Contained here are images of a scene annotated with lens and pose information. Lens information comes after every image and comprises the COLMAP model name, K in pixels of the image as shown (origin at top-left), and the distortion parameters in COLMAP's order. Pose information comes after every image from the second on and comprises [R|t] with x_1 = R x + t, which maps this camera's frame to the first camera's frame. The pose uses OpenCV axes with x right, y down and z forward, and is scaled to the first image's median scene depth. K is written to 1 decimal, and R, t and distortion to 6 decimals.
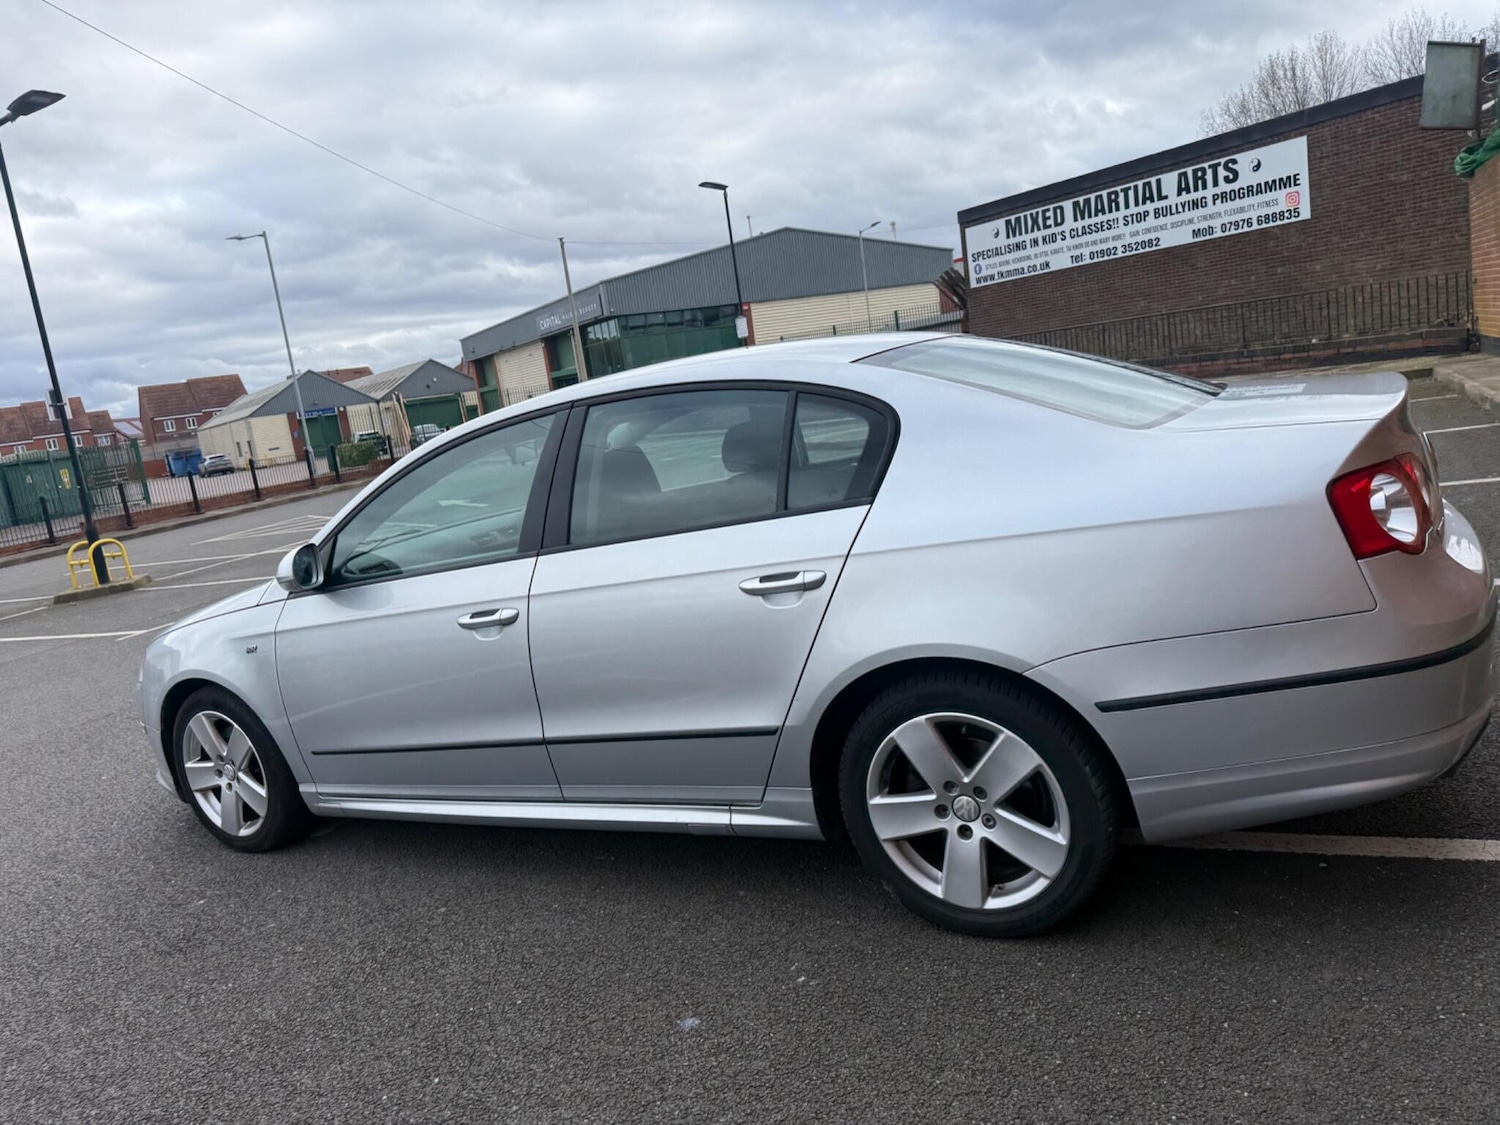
lens RADIAL K [[1043.7, 0, 751.4], [0, 1043.7, 563.3], [0, 0, 1]] dist [0.064063, -0.080455]
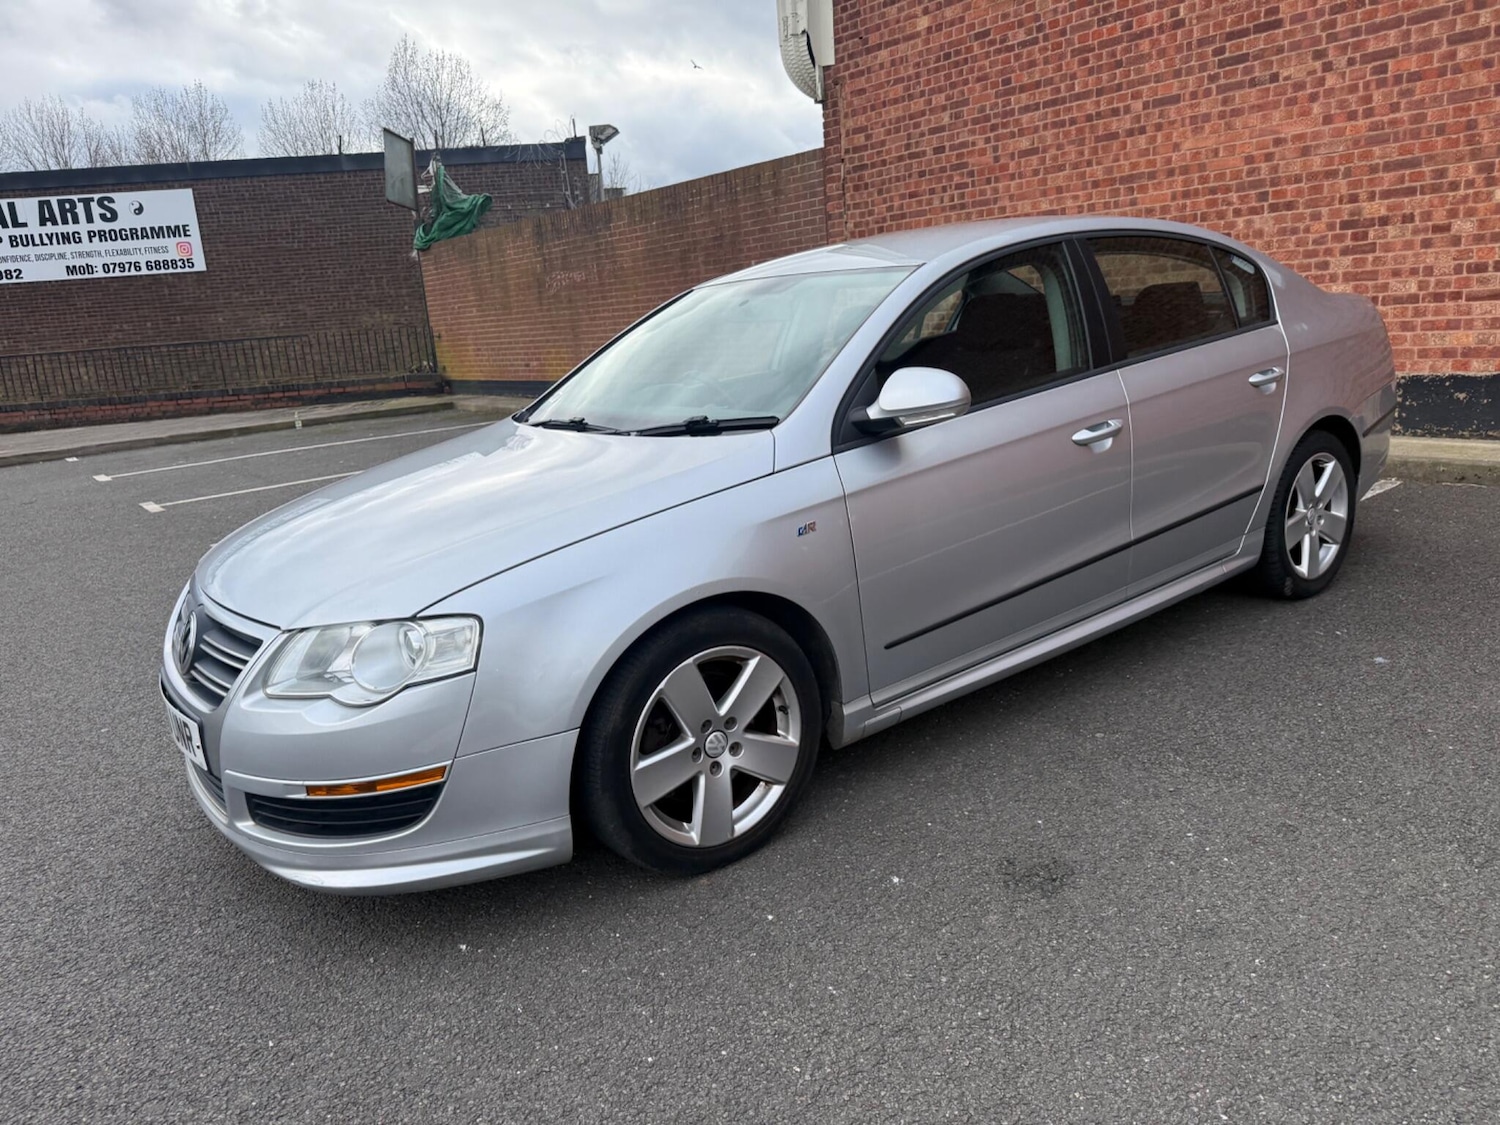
lens RADIAL K [[1055.2, 0, 745.2], [0, 1055.2, 593.1], [0, 0, 1]] dist [0.000684, -0.010525]
pose [[0.427647, -0.122898, 0.895552, -0.183415], [0.169882, 0.983989, 0.053911, 0.012767], [-0.887839, 0.129083, 0.441678, 0.118061]]
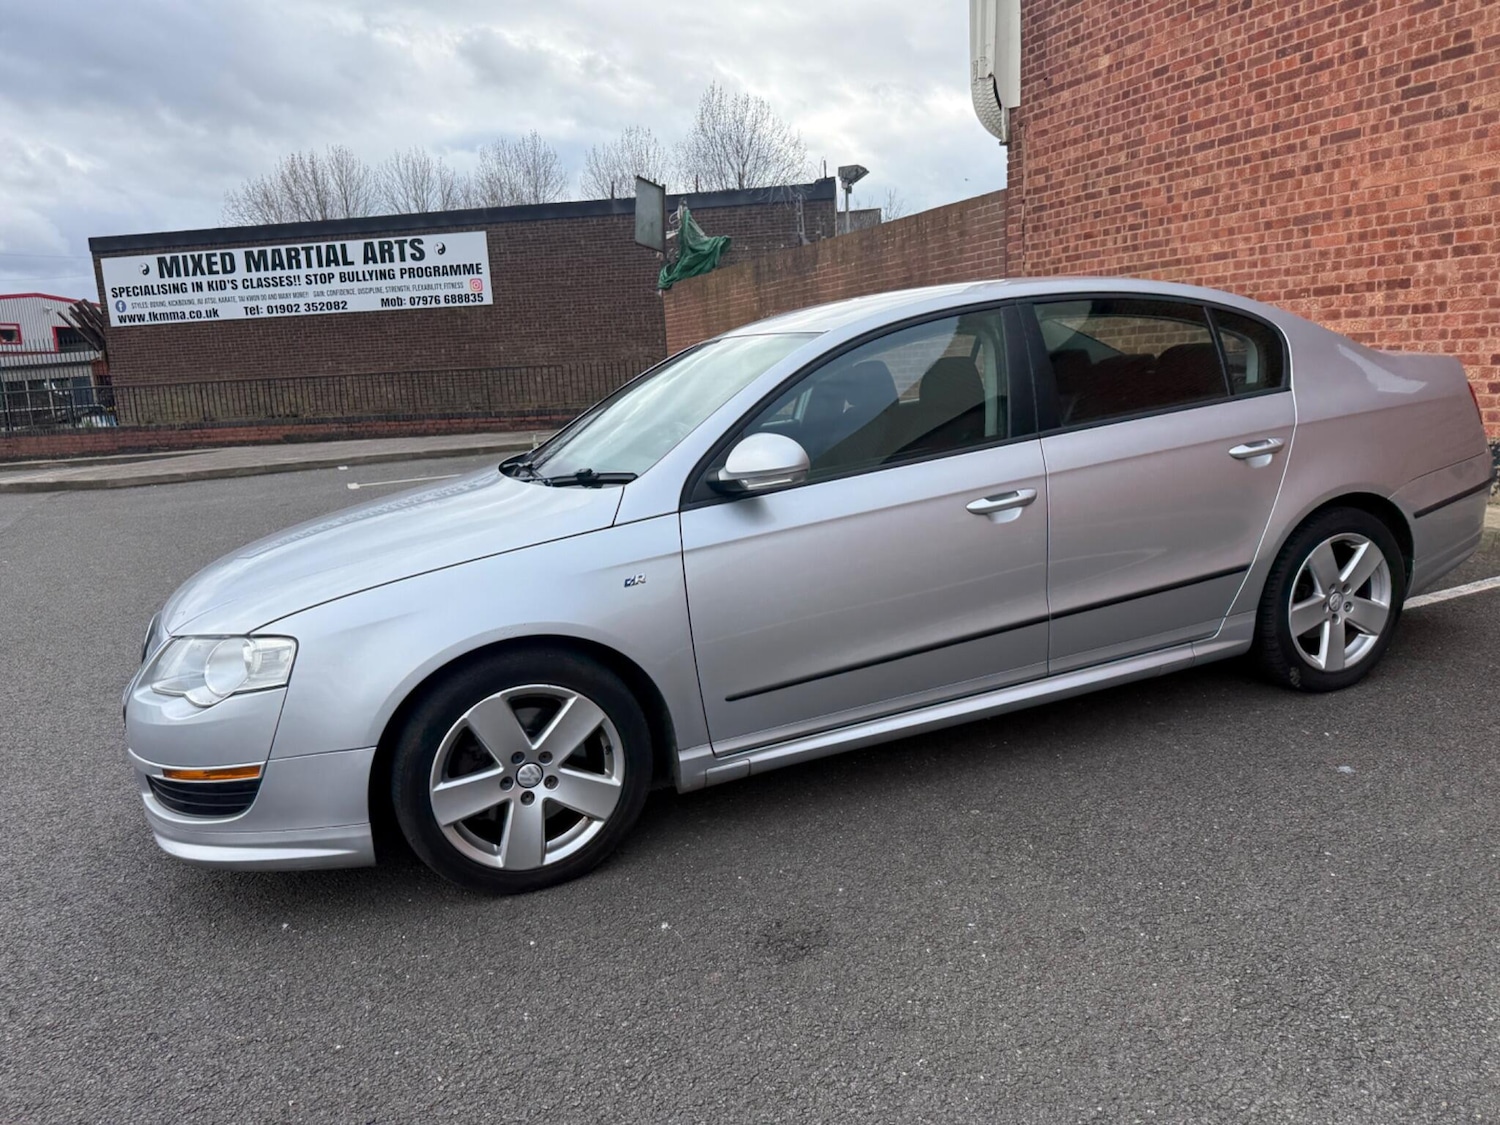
lens RADIAL K [[1046.0, 0, 752.0], [0, 1046.0, 580.6], [0, 0, 1]] dist [0.050598, -0.079723]
pose [[0.643783, -0.050520, 0.763539, -0.159990], [0.098606, 0.994976, -0.017308, 0.016584], [-0.758828, 0.086432, 0.645530, 0.073604]]
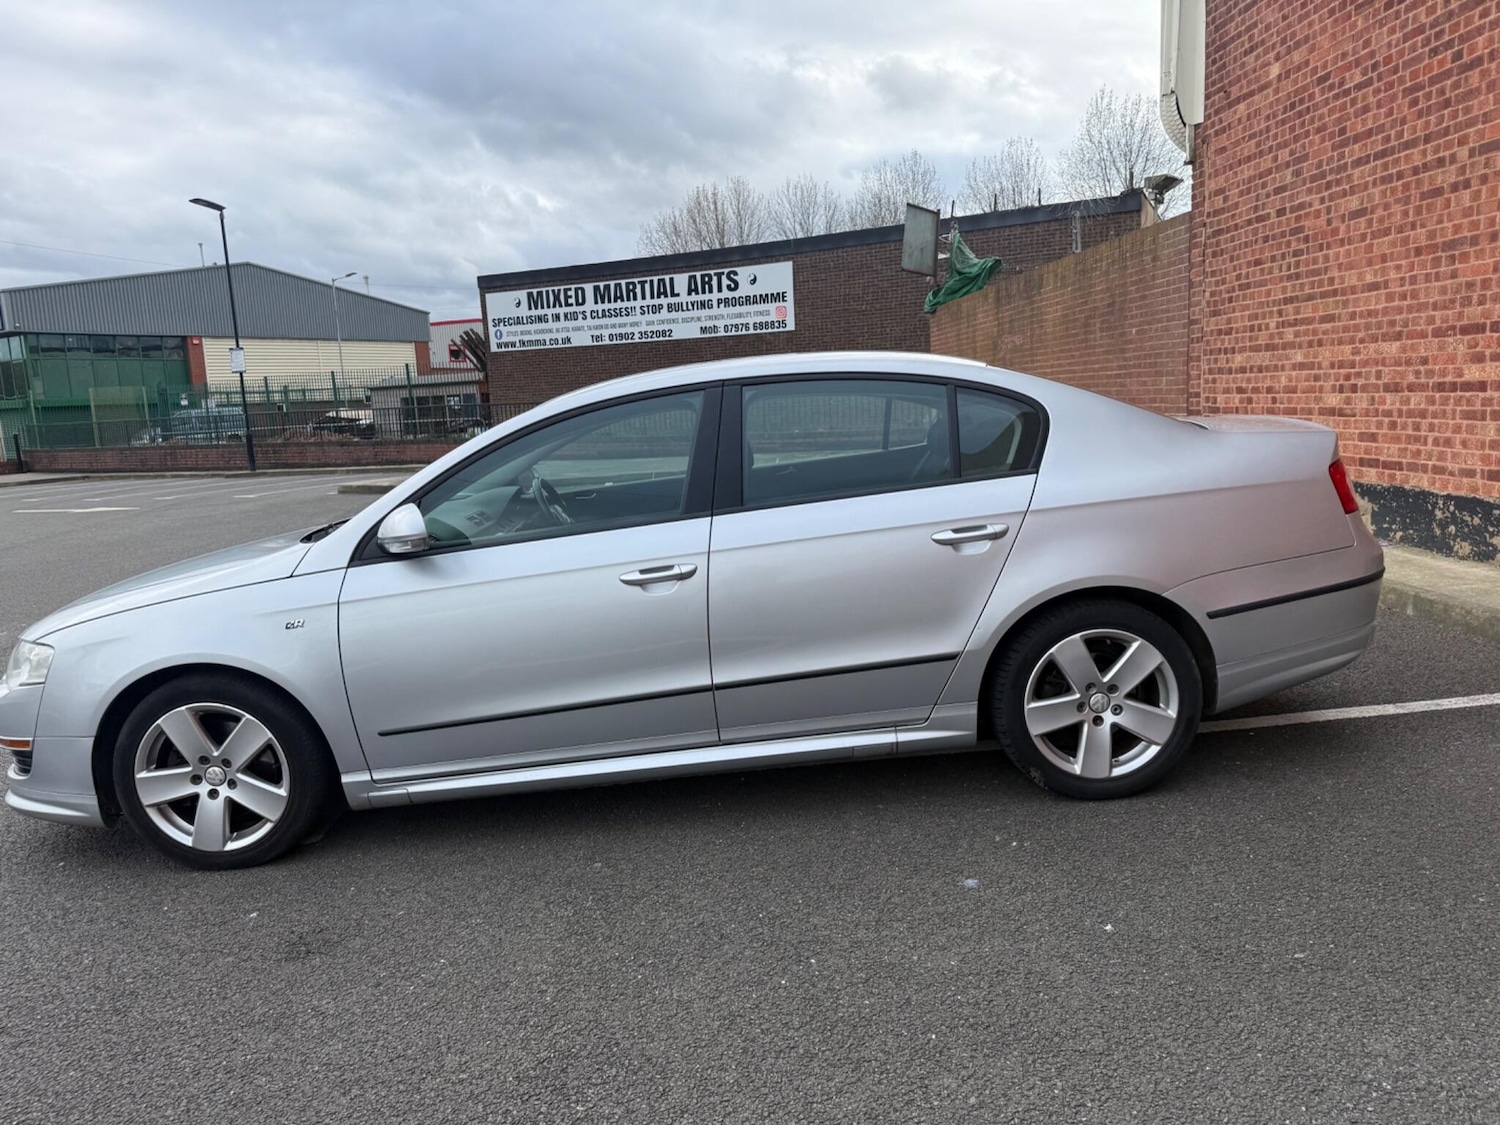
lens RADIAL K [[1042.9, 0, 752.2], [0, 1042.9, 563.4], [0, 0, 1]] dist [0.092265, -0.100876]
pose [[0.867756, 0.019964, 0.496590, -0.094584], [0.014035, 0.997810, -0.064638, 0.015154], [-0.496793, 0.063059, 0.865575, 0.004757]]
